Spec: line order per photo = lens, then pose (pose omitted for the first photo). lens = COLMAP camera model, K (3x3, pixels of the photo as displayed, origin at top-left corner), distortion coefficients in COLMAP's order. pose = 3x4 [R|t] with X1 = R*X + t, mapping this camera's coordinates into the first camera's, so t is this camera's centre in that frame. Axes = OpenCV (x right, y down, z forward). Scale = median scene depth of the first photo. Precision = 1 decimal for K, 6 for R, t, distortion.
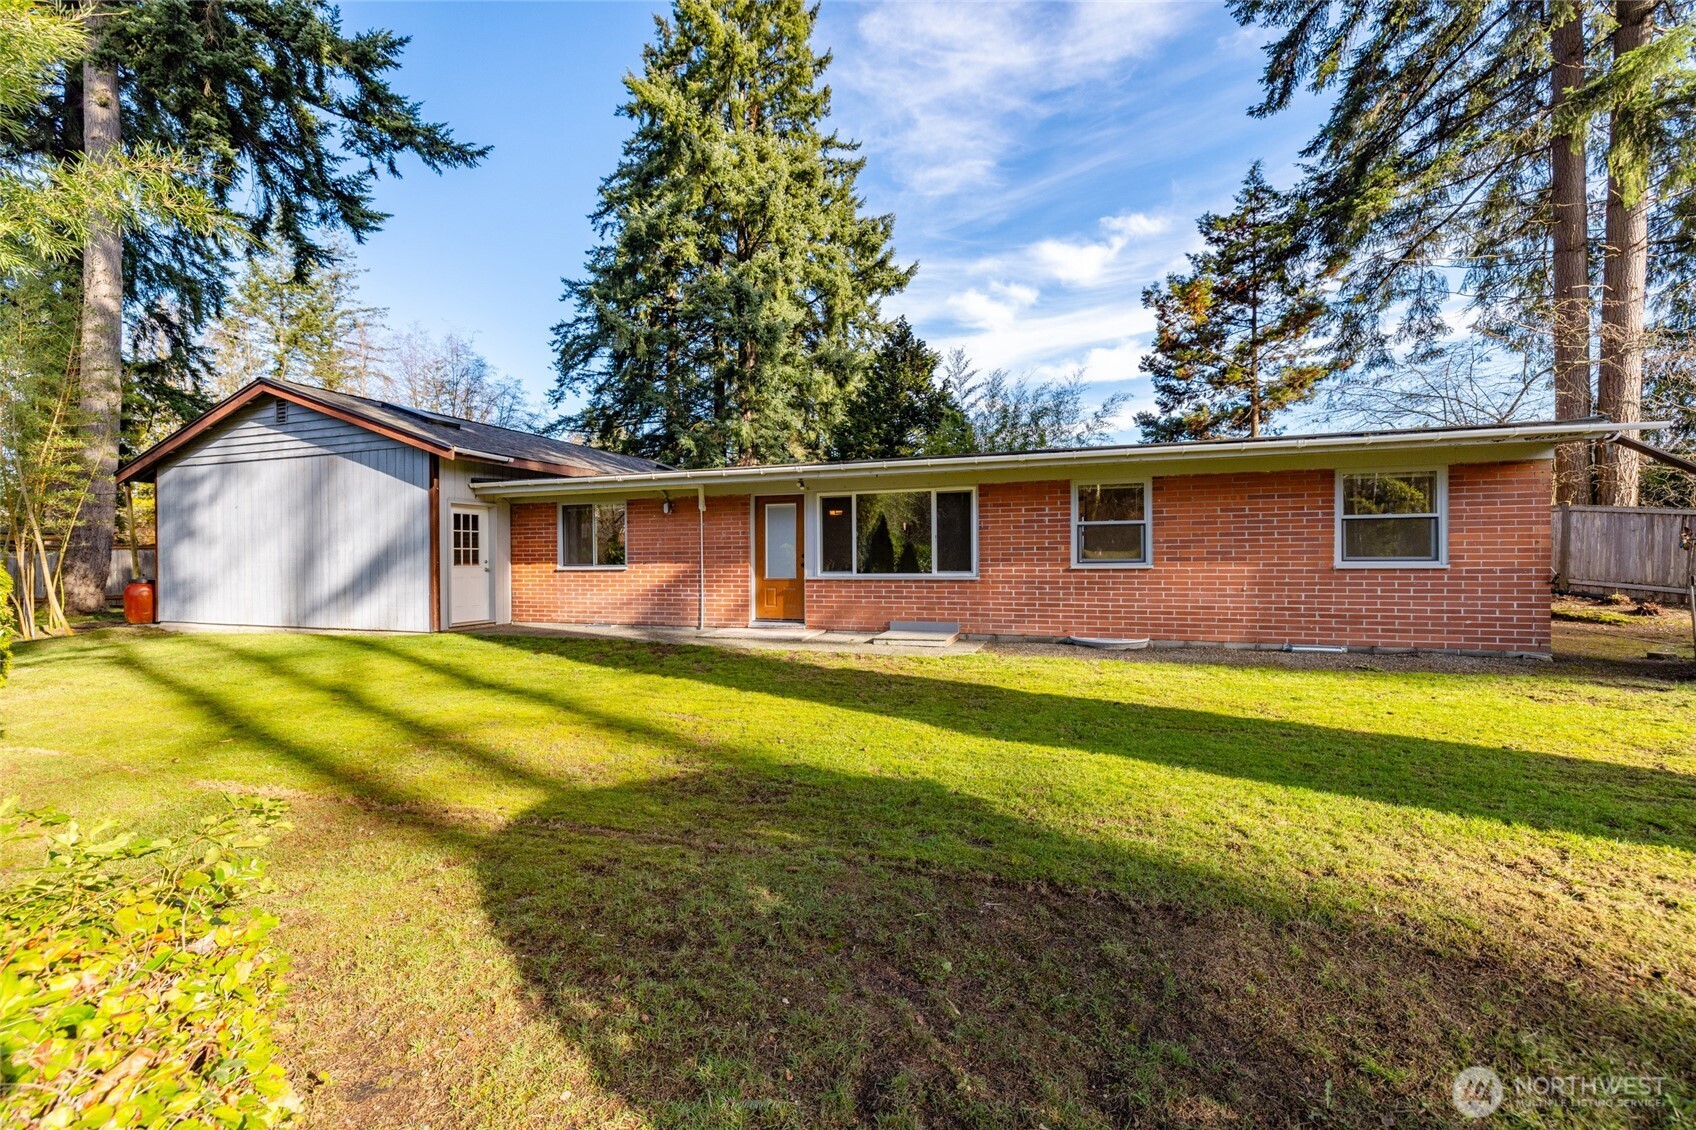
lens RADIAL K [[709.8, 0, 834.1], [0, 709.8, 553.0], [0, 0, 1]] dist [-0.000133, 0.000483]
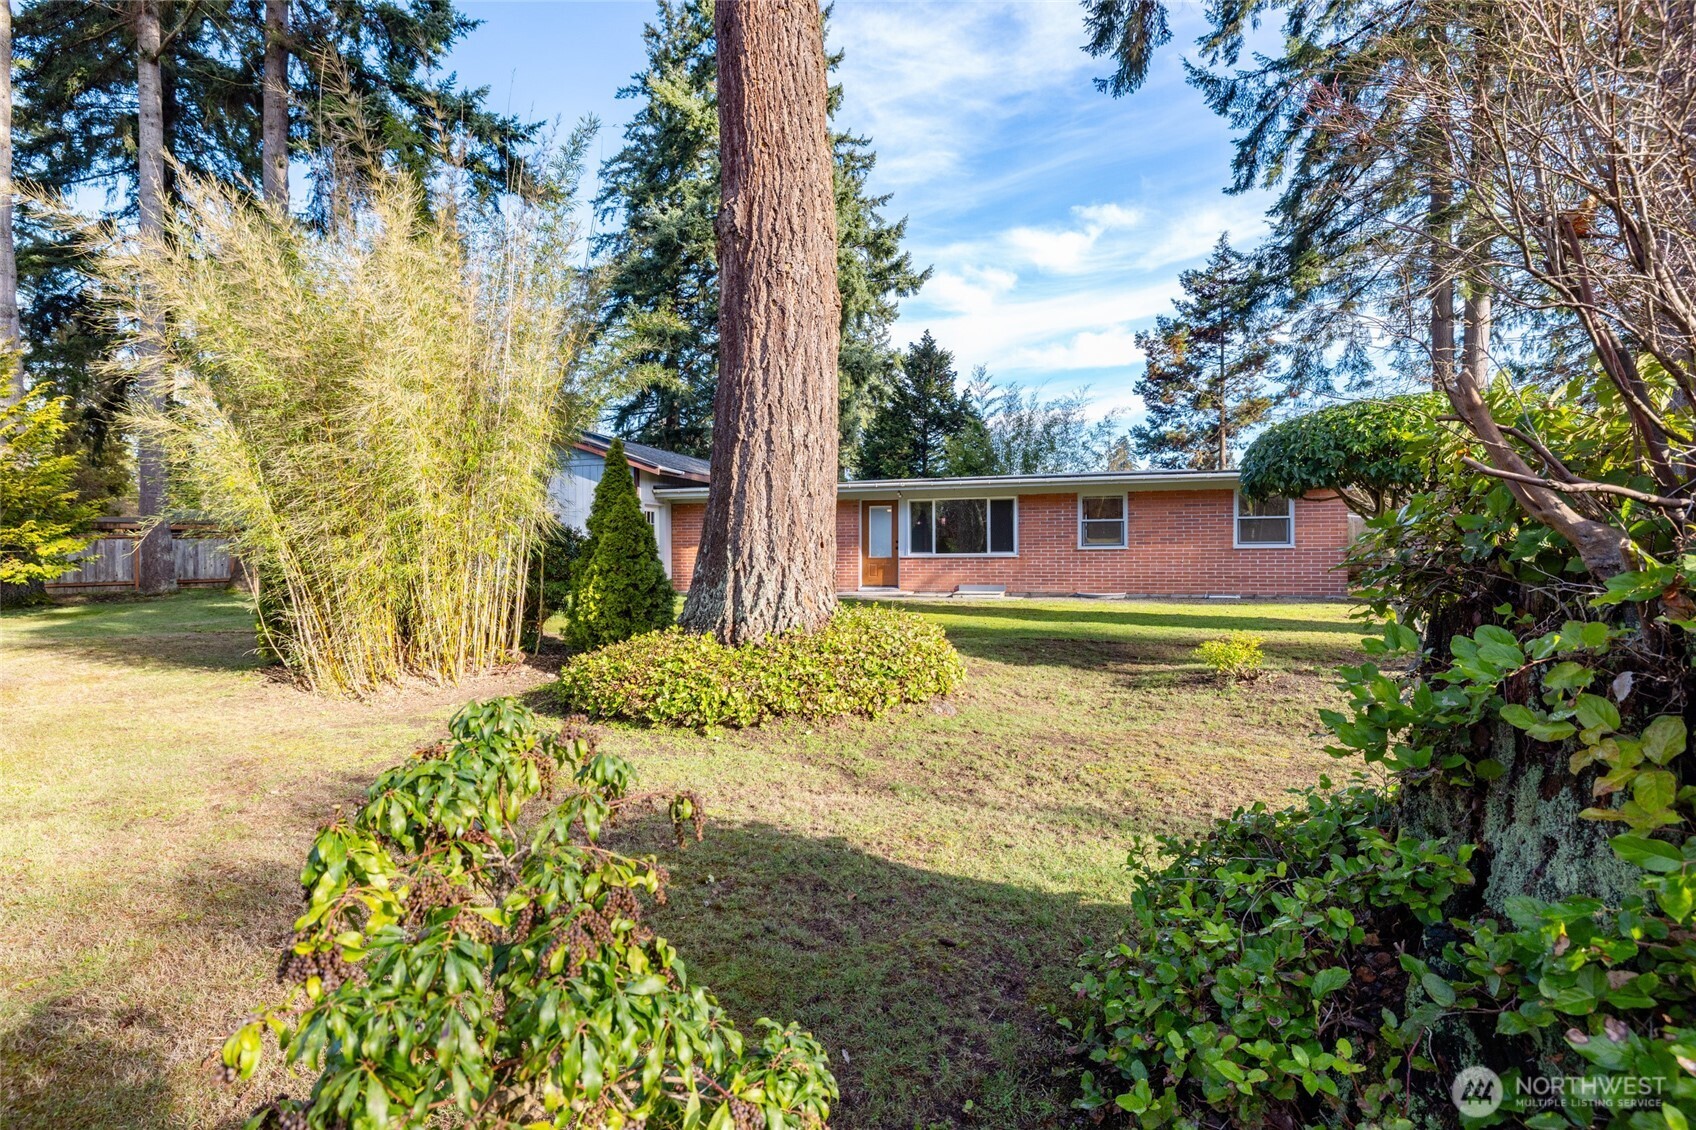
lens RADIAL K [[771.0, 0, 843.9], [0, 771.0, 557.5], [0, 0, 1]] dist [0.000142, 0.000046]
pose [[0.999507, 0.002254, 0.031307, -0.113176], [-0.002651, 0.999916, 0.012657, 0.009280], [-0.031276, -0.012734, 0.999430, -0.327977]]
